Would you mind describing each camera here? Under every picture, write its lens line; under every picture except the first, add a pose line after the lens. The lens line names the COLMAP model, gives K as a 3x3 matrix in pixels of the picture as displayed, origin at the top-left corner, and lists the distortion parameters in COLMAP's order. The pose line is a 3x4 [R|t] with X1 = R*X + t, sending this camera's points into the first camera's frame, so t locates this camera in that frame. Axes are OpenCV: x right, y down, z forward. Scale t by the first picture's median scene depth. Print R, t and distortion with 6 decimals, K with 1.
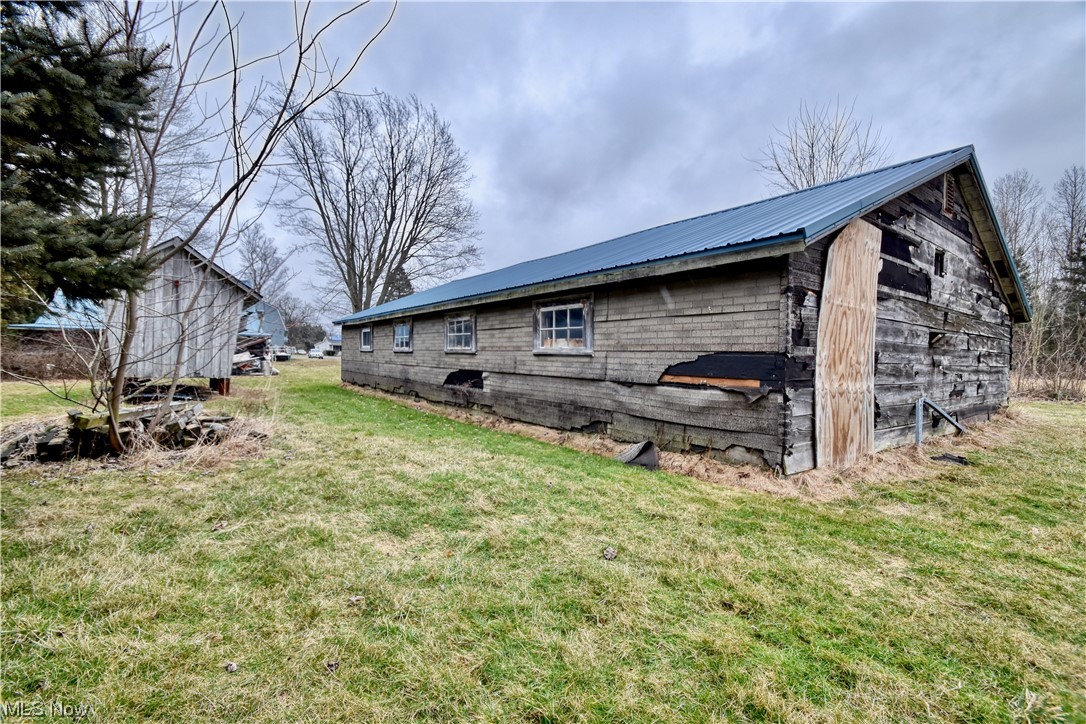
lens RADIAL K [[478.9, 0, 550.7], [0, 478.9, 361.7], [0, 0, 1]] dist [-0.003460, -0.000454]
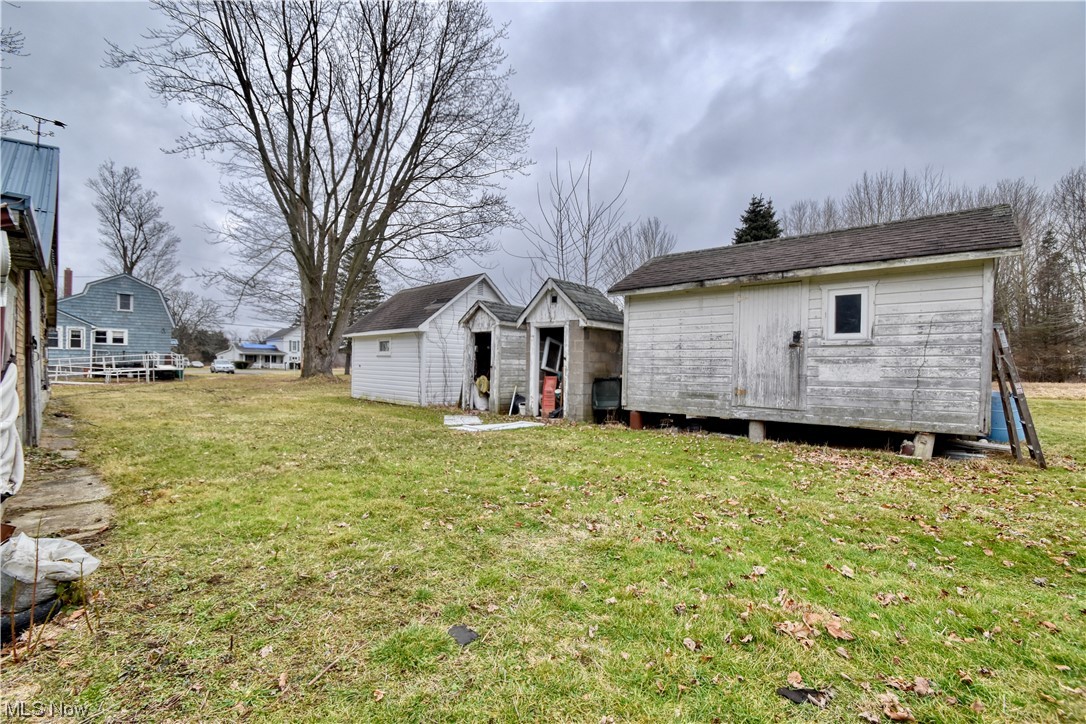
lens RADIAL K [[478.9, 0, 534.9], [0, 478.9, 361.5], [0, 0, 1]] dist [-0.003460, -0.000454]
pose [[0.990044, -0.007497, 0.140560, -0.154129], [0.010603, 0.999716, -0.021361, -0.004717], [-0.140360, 0.022639, 0.989842, 0.278522]]
